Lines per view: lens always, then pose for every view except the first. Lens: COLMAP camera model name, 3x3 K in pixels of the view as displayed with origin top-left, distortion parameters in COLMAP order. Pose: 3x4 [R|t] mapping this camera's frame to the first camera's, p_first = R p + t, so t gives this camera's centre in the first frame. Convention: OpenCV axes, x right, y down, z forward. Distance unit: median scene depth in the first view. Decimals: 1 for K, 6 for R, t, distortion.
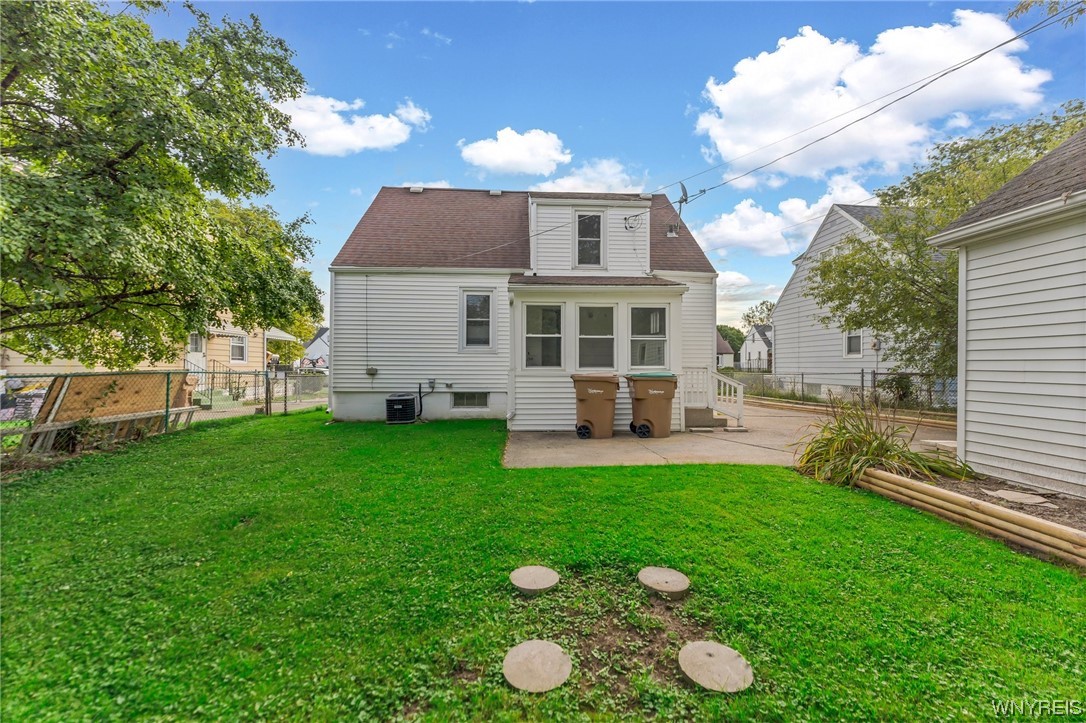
lens RADIAL K [[443.9, 0, 546.4], [0, 443.9, 359.6], [0, 0, 1]] dist [0.001380, 0.000213]
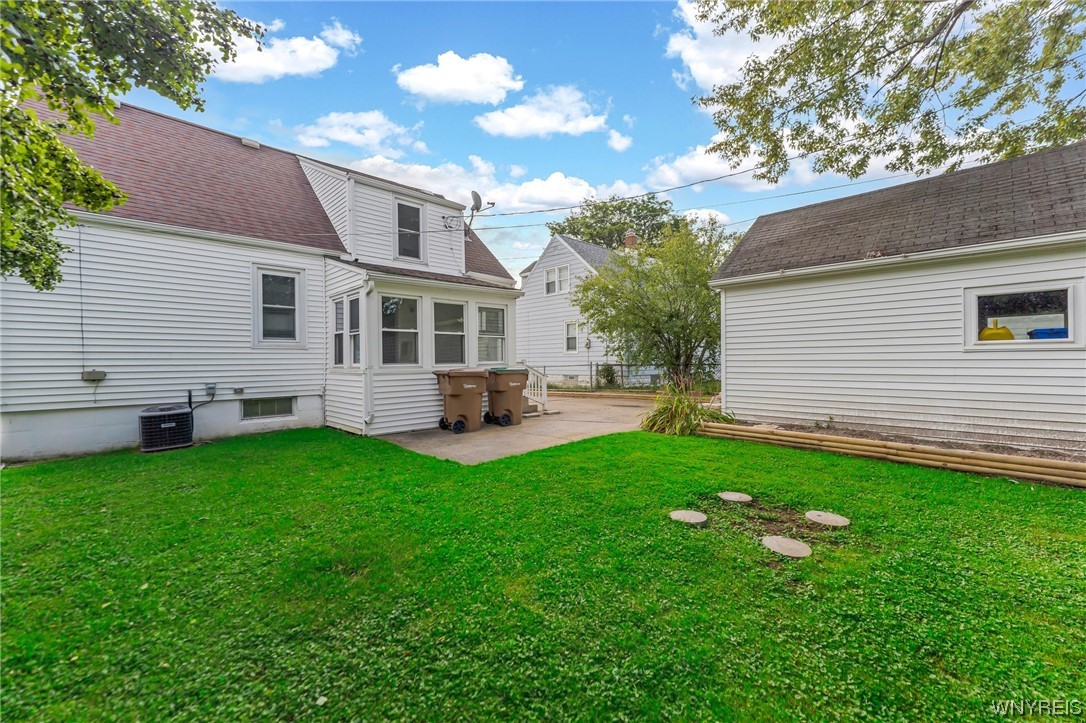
lens RADIAL K [[445.9, 0, 553.5], [0, 445.9, 358.6], [0, 0, 1]] dist [0.009486, 0.000087]
pose [[0.745488, -0.008725, 0.666462, -0.362935], [0.004752, 0.999958, 0.007775, -0.000383], [-0.666502, -0.002629, 0.745499, 0.077615]]
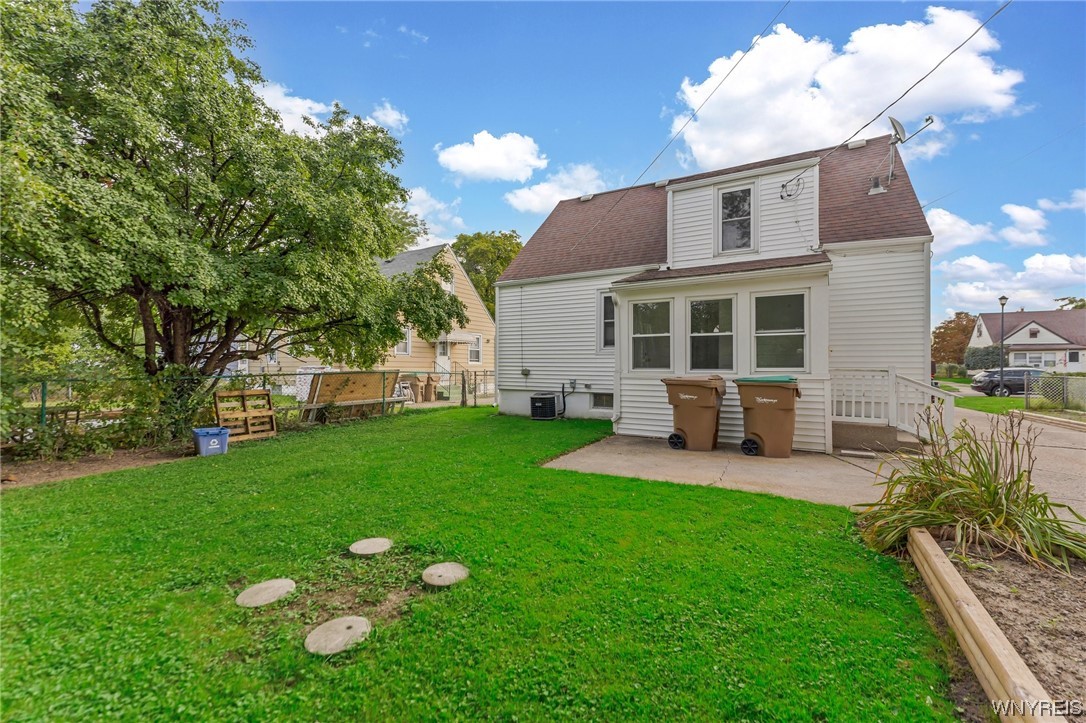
lens RADIAL K [[457.7, 0, 543.0], [0, 457.7, 361.5], [0, 0, 1]] dist [0.000475, -0.000047]
pose [[0.832363, -0.005434, -0.554205, 0.312744], [0.008954, 0.999953, 0.003642, -0.004093], [0.554159, -0.007994, 0.832372, 0.065998]]
